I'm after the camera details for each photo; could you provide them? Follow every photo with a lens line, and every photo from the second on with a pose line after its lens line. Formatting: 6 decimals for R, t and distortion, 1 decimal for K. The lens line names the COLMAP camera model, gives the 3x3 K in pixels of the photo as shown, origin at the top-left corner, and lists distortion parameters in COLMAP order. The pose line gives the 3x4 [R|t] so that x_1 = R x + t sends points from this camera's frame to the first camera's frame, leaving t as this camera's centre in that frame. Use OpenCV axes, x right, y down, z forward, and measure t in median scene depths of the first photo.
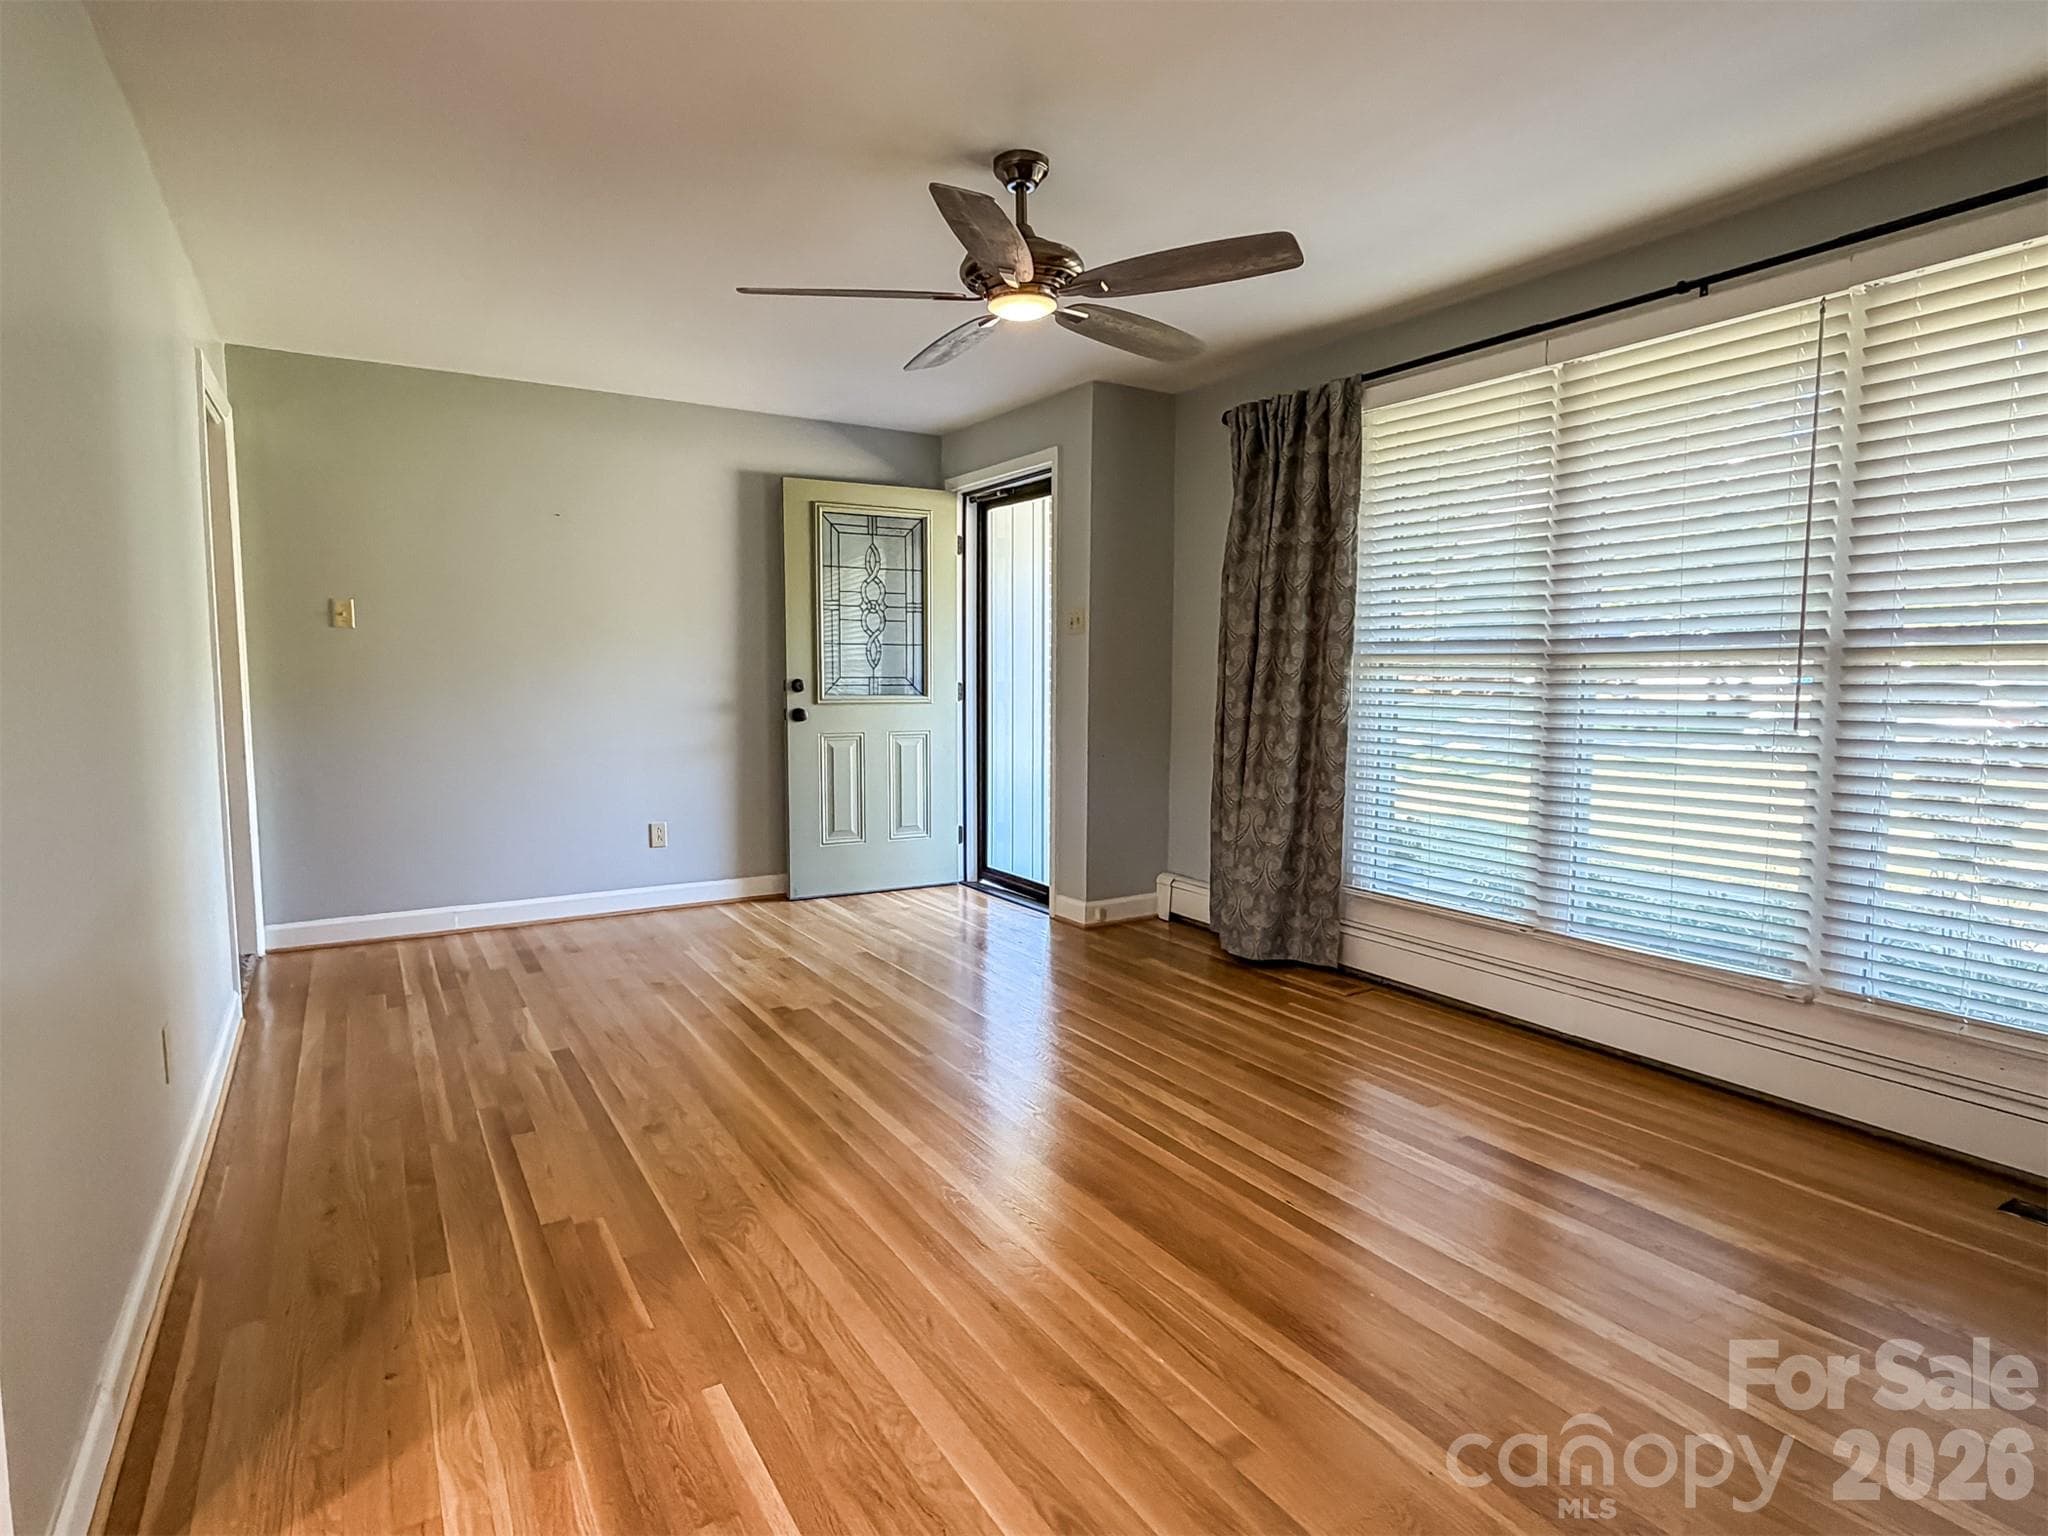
lens RADIAL K [[1096.6, 0, 1015.8], [0, 1096.6, 759.6], [0, 0, 1]] dist [0.000772, 0.001508]
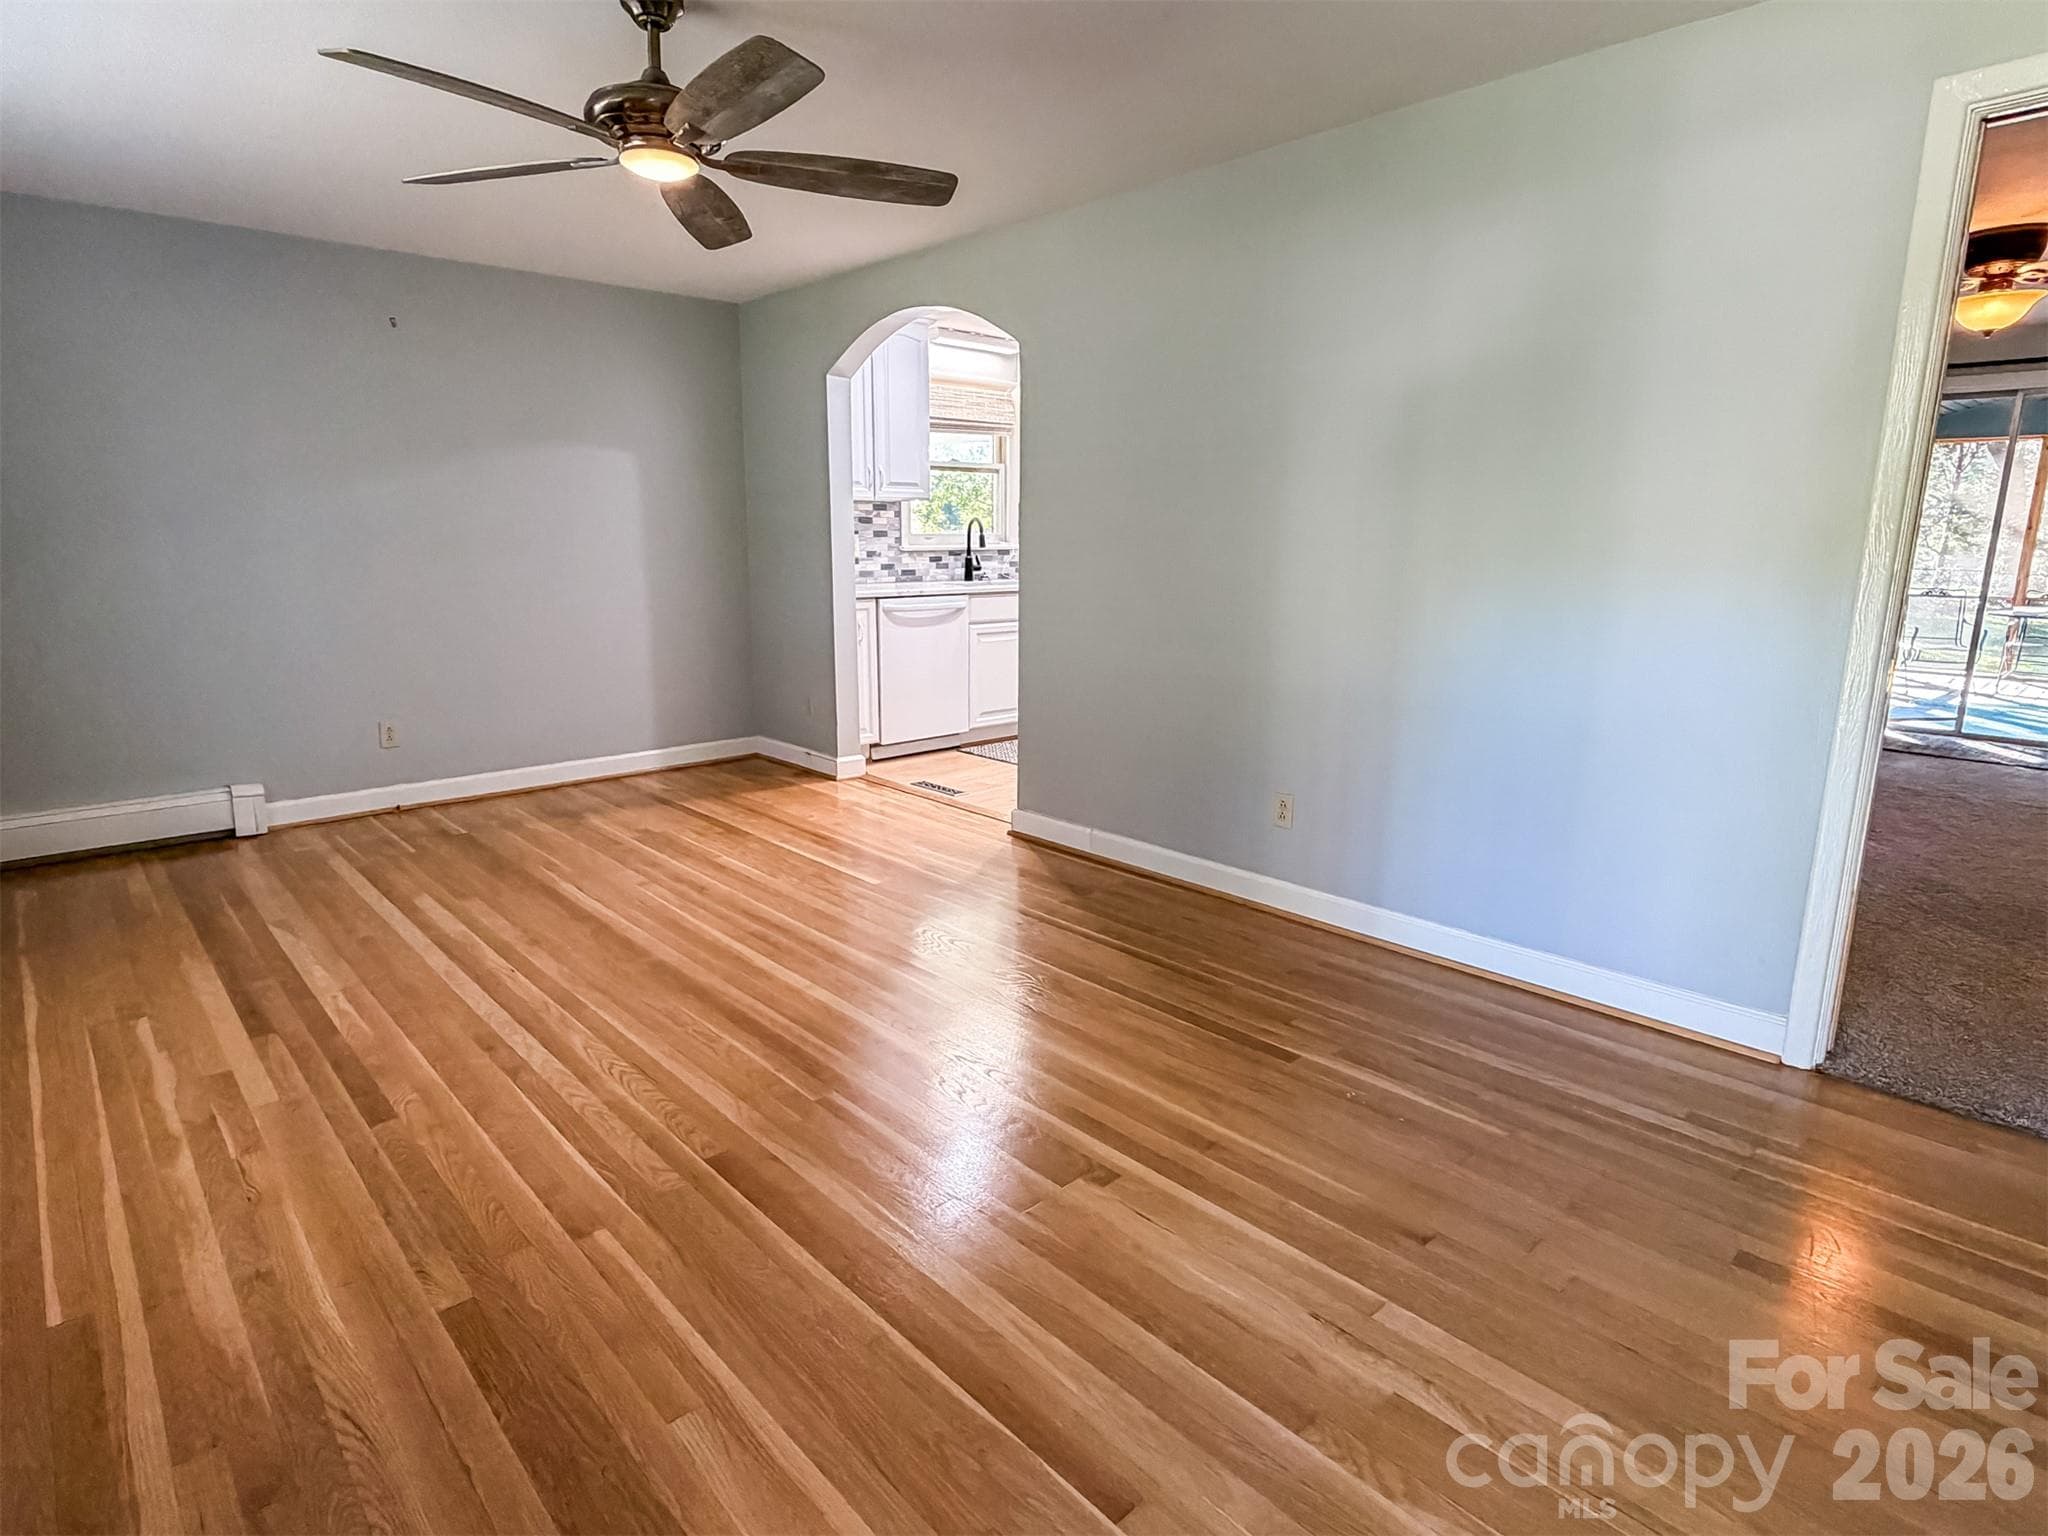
lens RADIAL K [[1096.6, 0, 1018.5], [0, 1096.6, 772.2], [0, 0, 1]] dist [0.000772, 0.001508]
pose [[-0.981782, 0.034098, -0.186926, -0.078155], [-0.022673, 0.955716, 0.293416, -0.164269], [0.188653, 0.292309, -0.937532, 1.664495]]
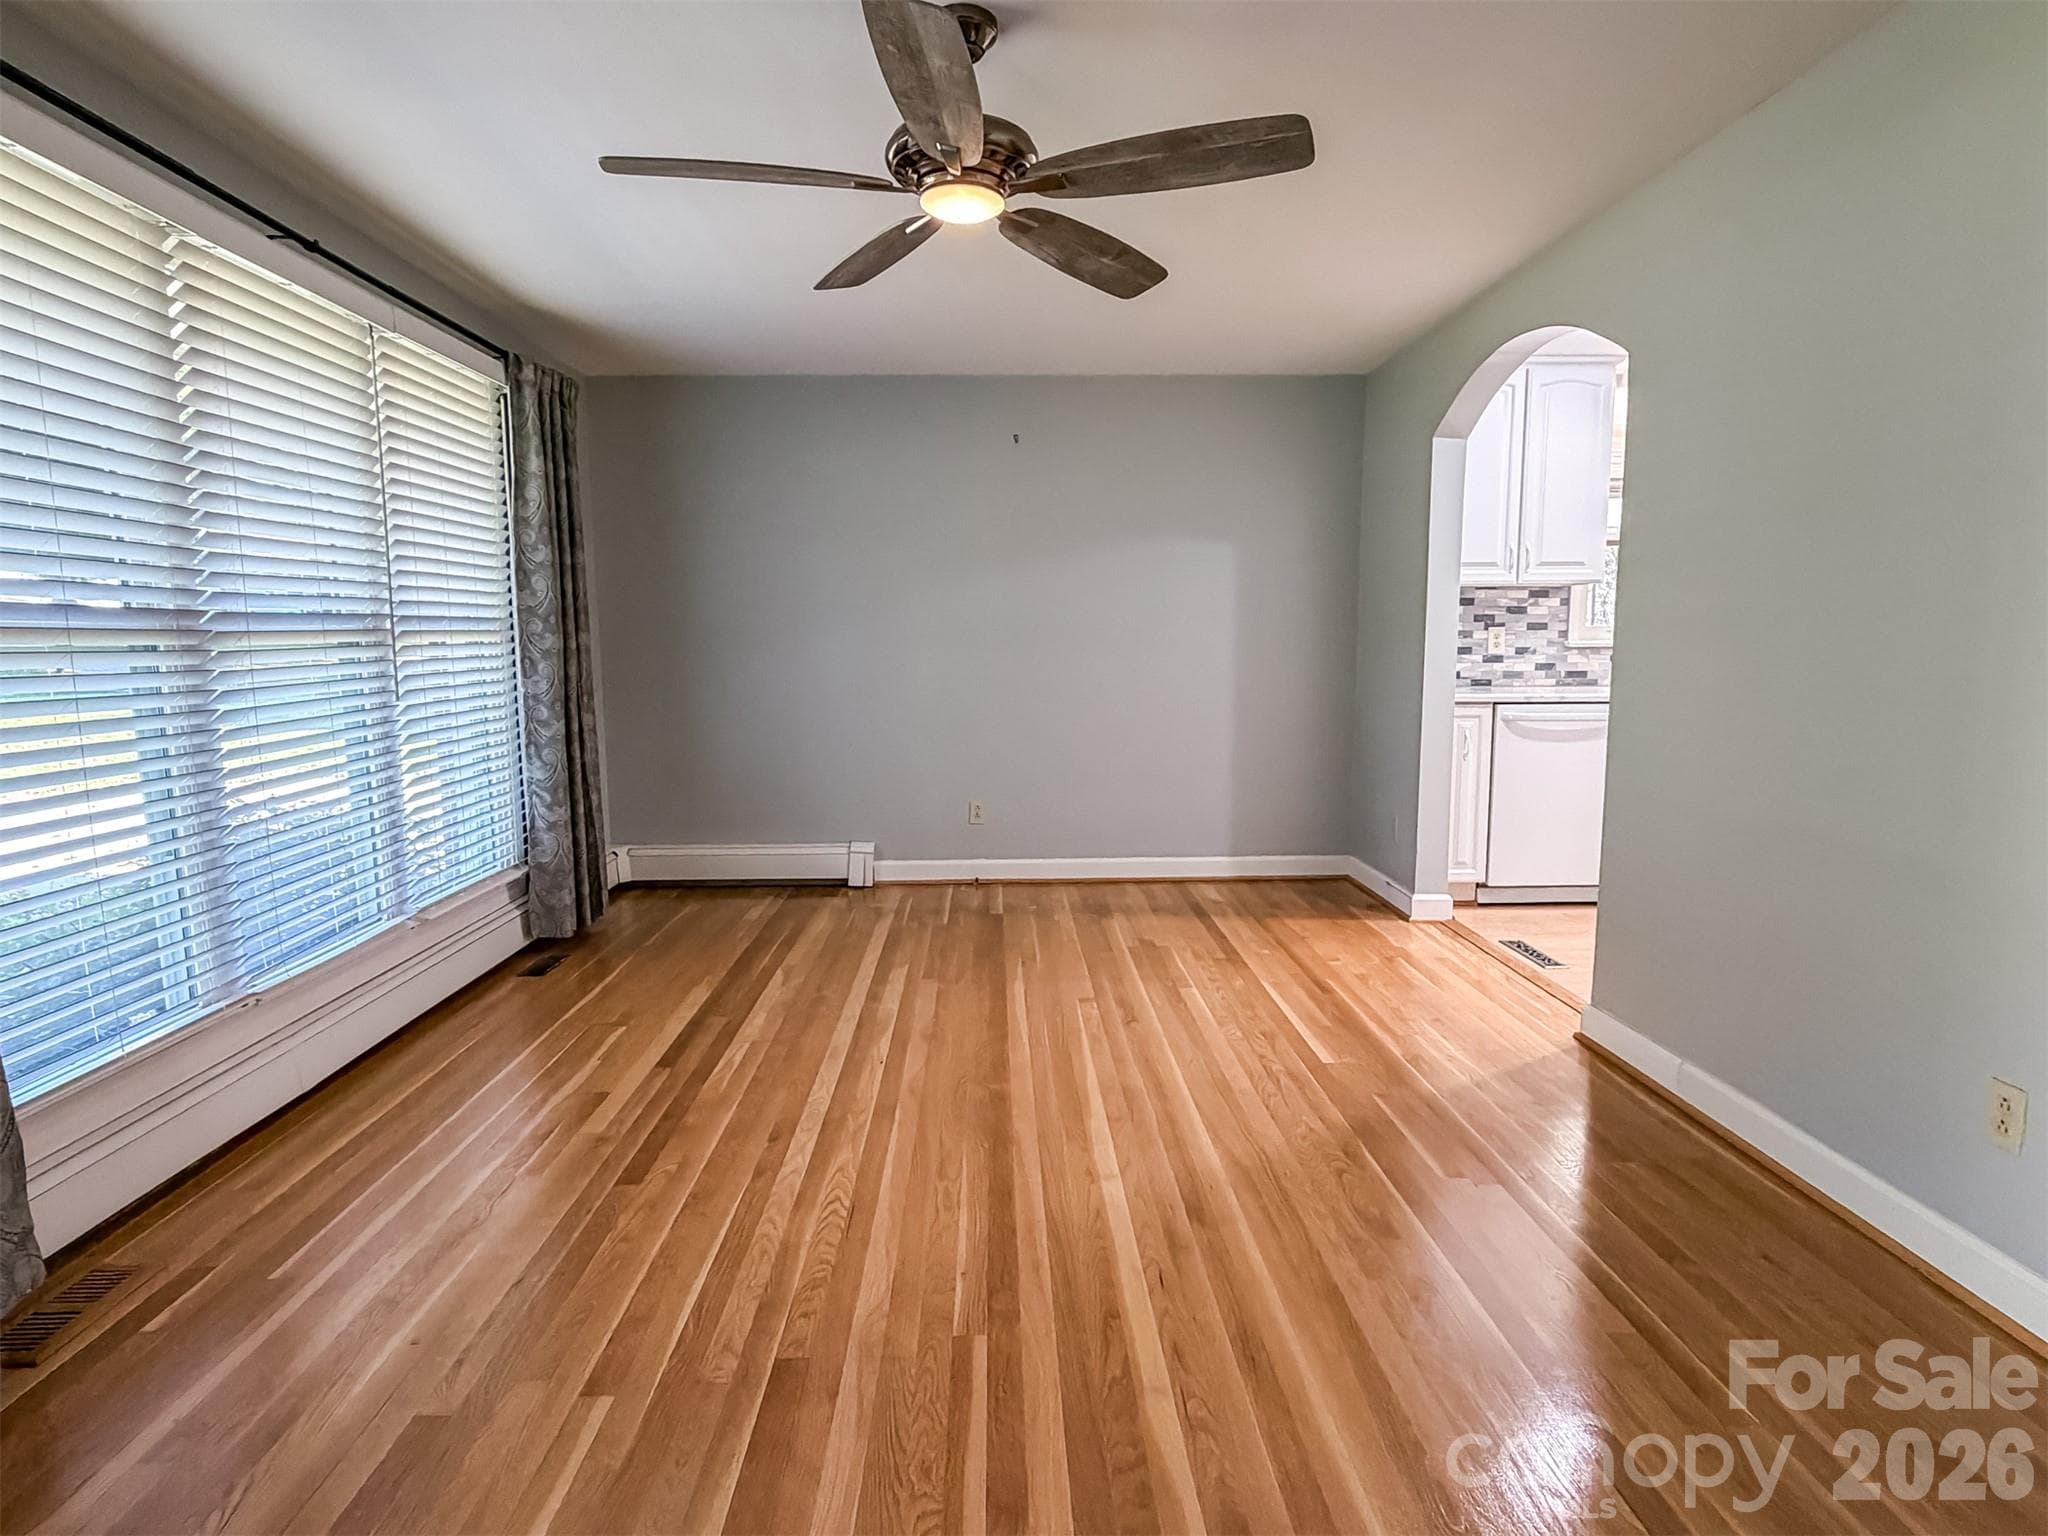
lens RADIAL K [[1096.6, 0, 1014.1], [0, 1096.6, 775.7], [0, 0, 1]] dist [0.000772, 0.001508]
pose [[-0.863463, -0.062927, 0.500472, -0.368033], [0.043468, 0.979214, 0.198117, -0.126580], [-0.502536, 0.192822, -0.842779, 1.415736]]
